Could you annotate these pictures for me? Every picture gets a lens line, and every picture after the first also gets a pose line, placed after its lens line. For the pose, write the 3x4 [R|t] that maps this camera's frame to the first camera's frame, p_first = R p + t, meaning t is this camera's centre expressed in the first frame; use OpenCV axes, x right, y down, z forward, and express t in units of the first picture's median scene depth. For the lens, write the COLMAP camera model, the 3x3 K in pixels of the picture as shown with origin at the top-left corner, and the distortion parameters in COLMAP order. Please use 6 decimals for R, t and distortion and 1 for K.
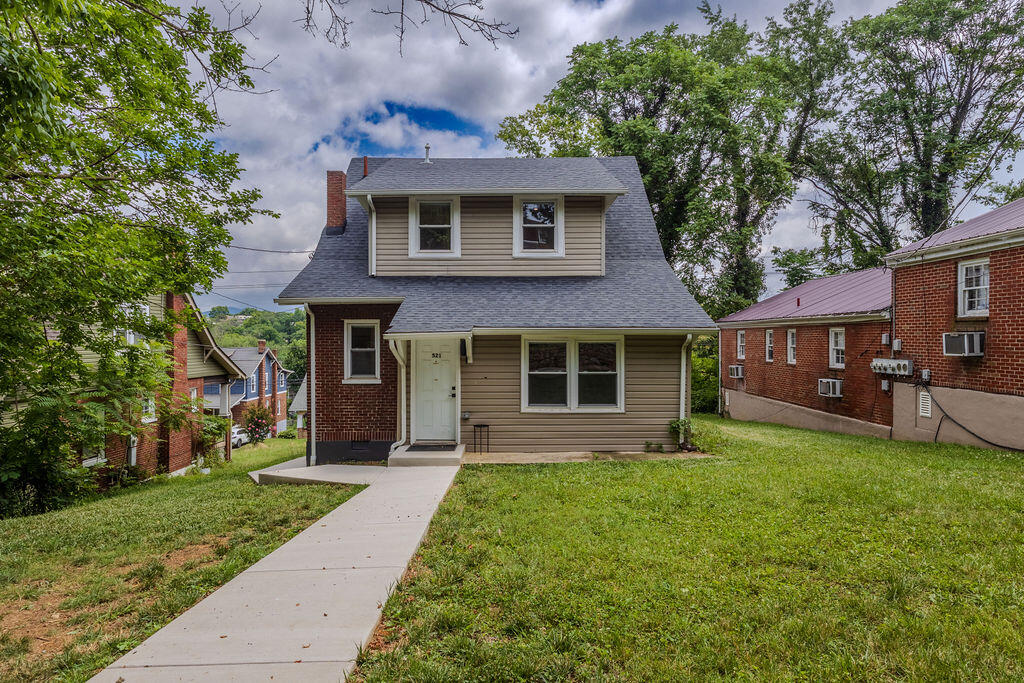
lens RADIAL K [[634.9, 0, 512.0], [0, 634.9, 341.5], [0, 0, 1]] dist [0.016183, 0.001707]
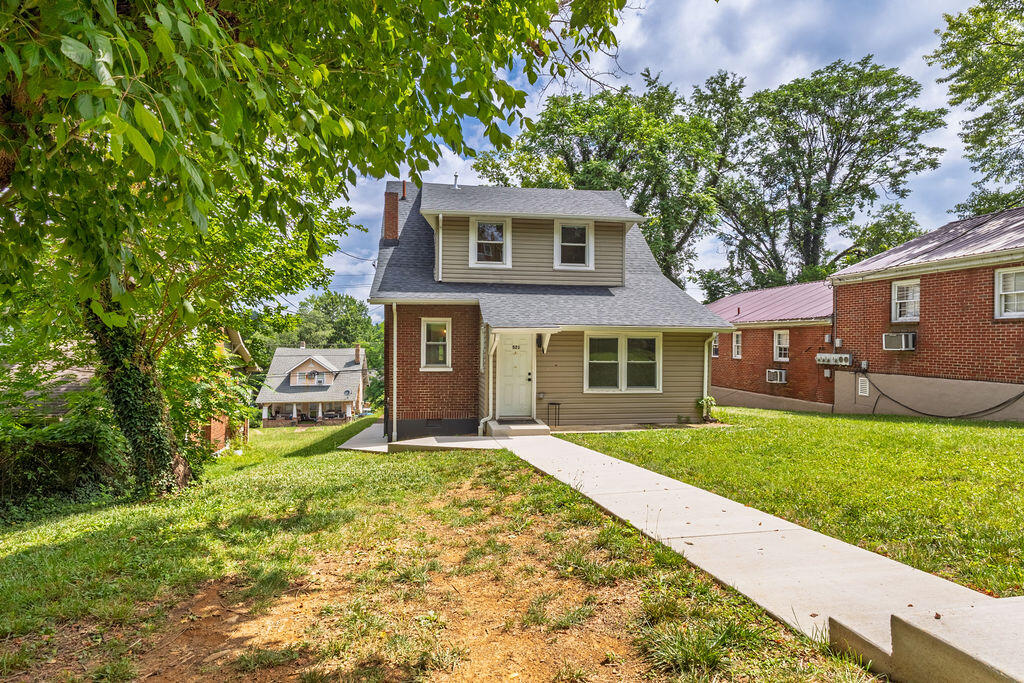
lens RADIAL K [[546.4, 0, 515.4], [0, 546.4, 339.8], [0, 0, 1]] dist [0.005235, -0.000476]
pose [[0.990238, 0.009254, 0.139082, -0.222458], [-0.008391, 0.999942, -0.006789, 0.012133], [-0.139137, 0.005556, 0.990258, -0.040401]]
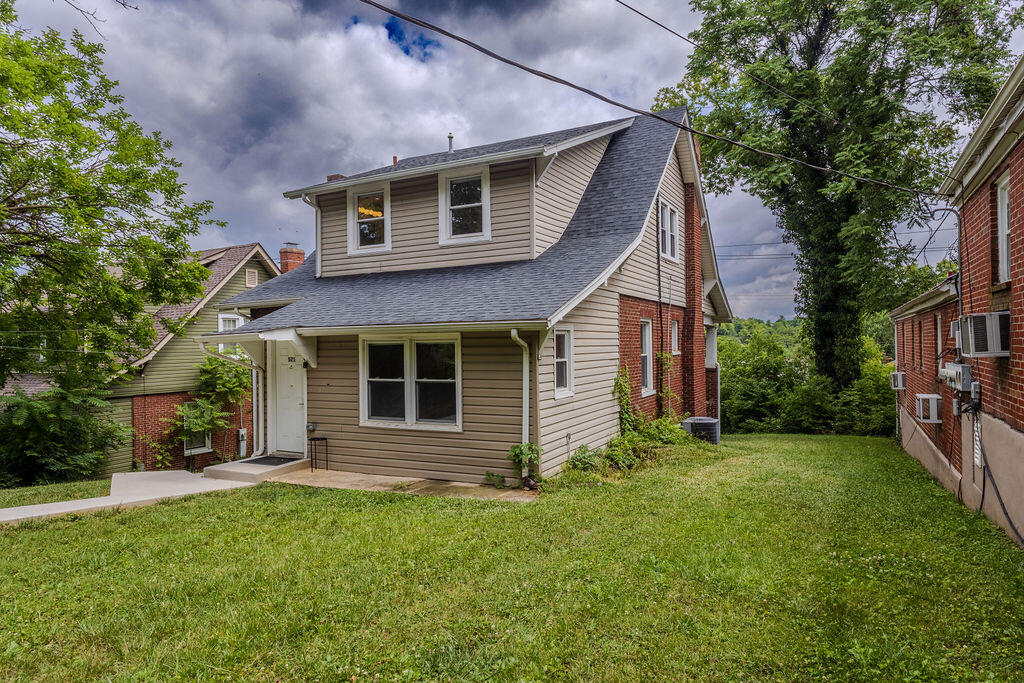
lens RADIAL K [[634.9, 0, 512.0], [0, 634.9, 341.5], [0, 0, 1]] dist [0.016183, 0.001707]
pose [[0.884607, -0.016047, -0.466062, 0.491220], [0.012483, 0.999864, -0.010734, 0.008332], [0.466171, 0.003677, 0.884687, 0.281305]]
